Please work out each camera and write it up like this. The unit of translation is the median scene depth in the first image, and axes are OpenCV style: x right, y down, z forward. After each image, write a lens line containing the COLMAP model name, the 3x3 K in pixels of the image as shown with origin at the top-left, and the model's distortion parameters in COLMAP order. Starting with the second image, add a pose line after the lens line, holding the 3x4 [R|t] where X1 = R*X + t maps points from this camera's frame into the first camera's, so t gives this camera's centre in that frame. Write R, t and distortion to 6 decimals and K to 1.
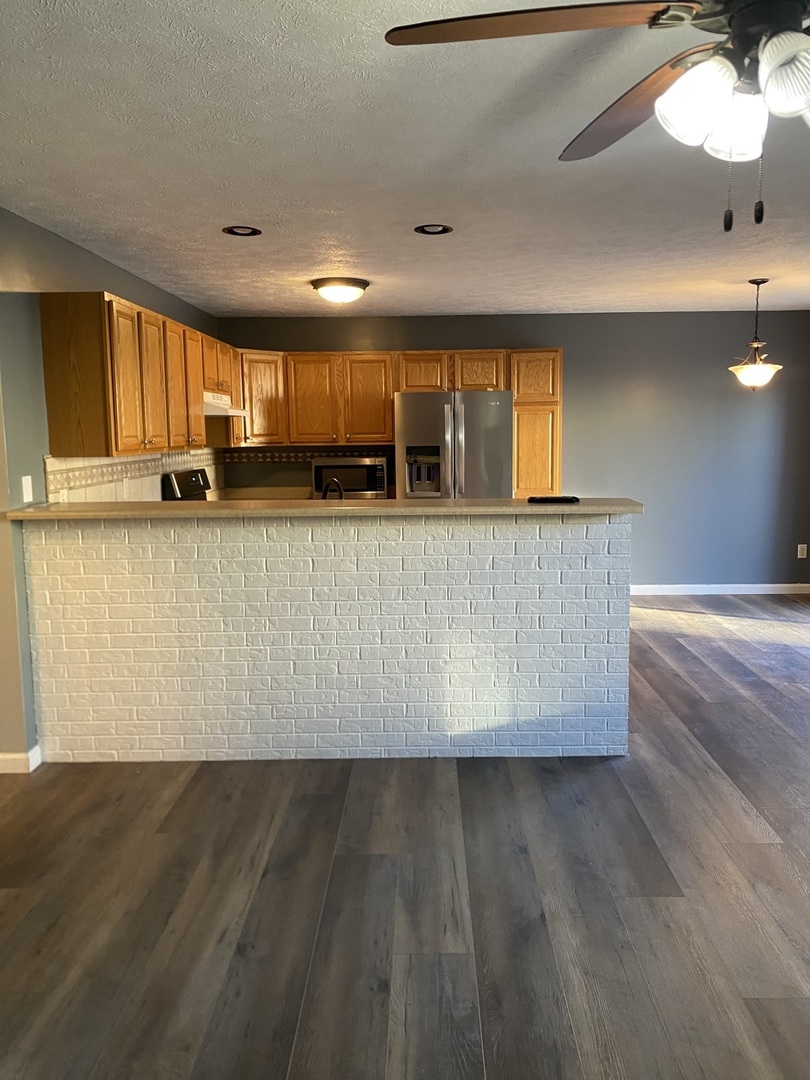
lens RADIAL K [[820.4, 0, 405.0], [0, 820.4, 540.0], [0, 0, 1]] dist [0.081388, -0.002400]
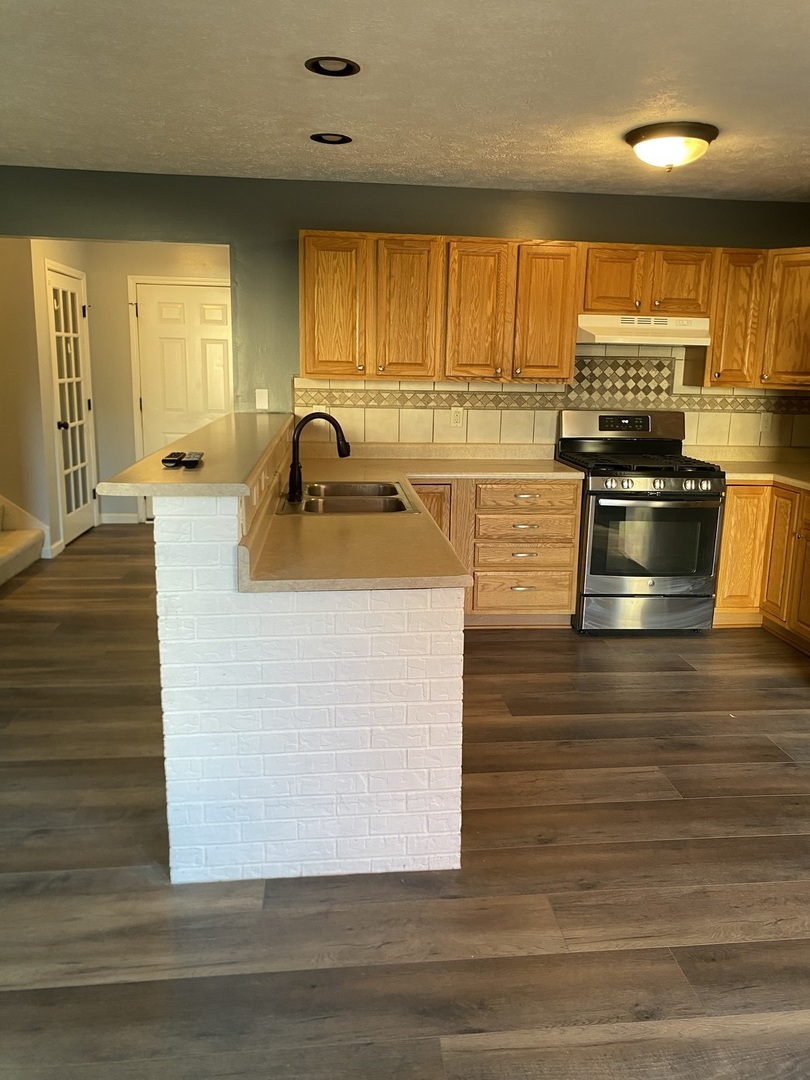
lens RADIAL K [[809.8, 0, 420.5], [0, 809.8, 522.4], [0, 0, 1]] dist [0.027061, -0.017367]
pose [[0.118962, 0.205461, -0.971408, 0.687648], [-0.153713, 0.970372, 0.186417, -0.121409], [0.980928, 0.127141, 0.147019, 0.881186]]
